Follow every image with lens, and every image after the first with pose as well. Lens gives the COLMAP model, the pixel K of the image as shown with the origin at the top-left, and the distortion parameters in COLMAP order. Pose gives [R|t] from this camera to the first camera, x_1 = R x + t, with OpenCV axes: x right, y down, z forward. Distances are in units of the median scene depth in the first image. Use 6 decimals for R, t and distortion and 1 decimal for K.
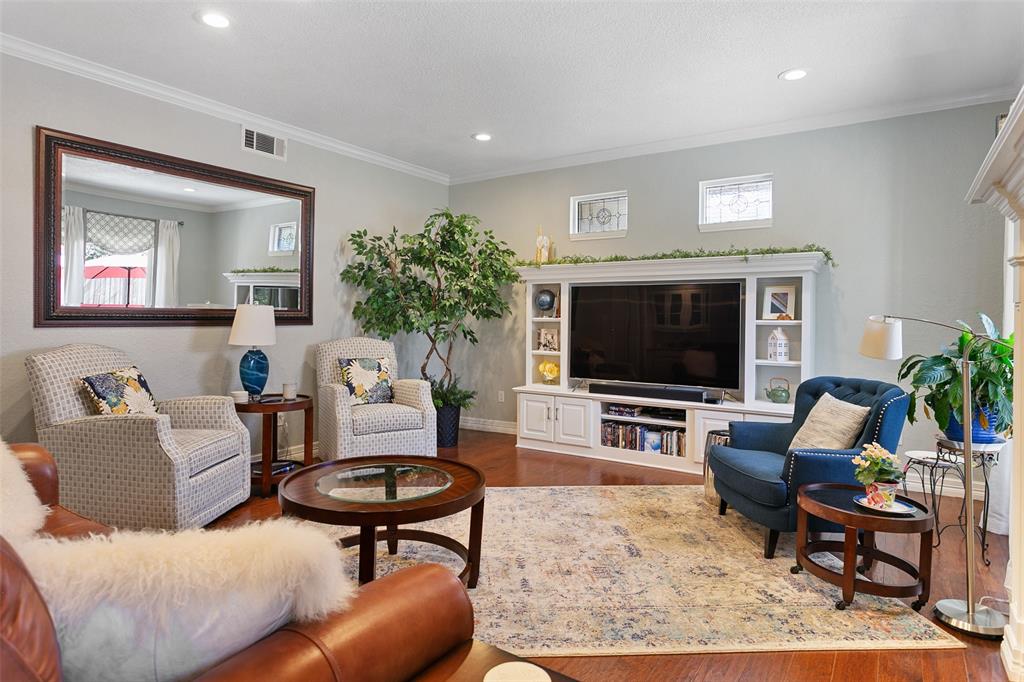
lens RADIAL K [[590.5, 0, 511.3], [0, 590.5, 319.3], [0, 0, 1]] dist [0.000297, 0.000805]
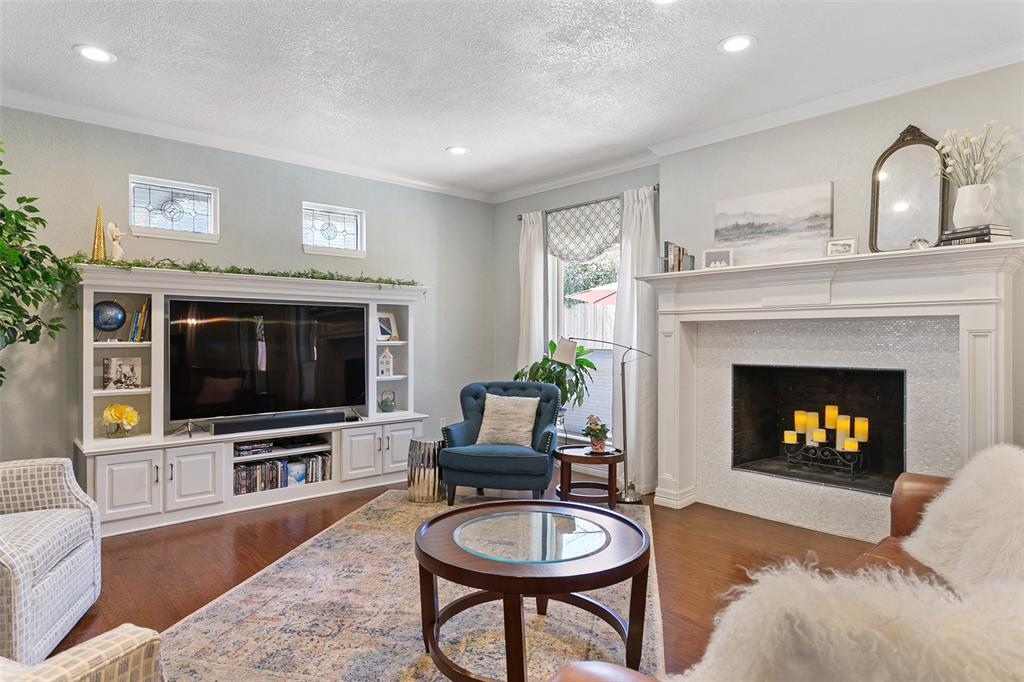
lens RADIAL K [[587.3, 0, 512.0], [0, 587.3, 341.0], [0, 0, 1]] dist [-0.002396, -0.000348]
pose [[0.247692, -0.012613, 0.968757, -0.548207], [0.004299, 0.999920, 0.011920, -0.010568], [-0.968829, 0.001213, 0.247726, 0.424789]]
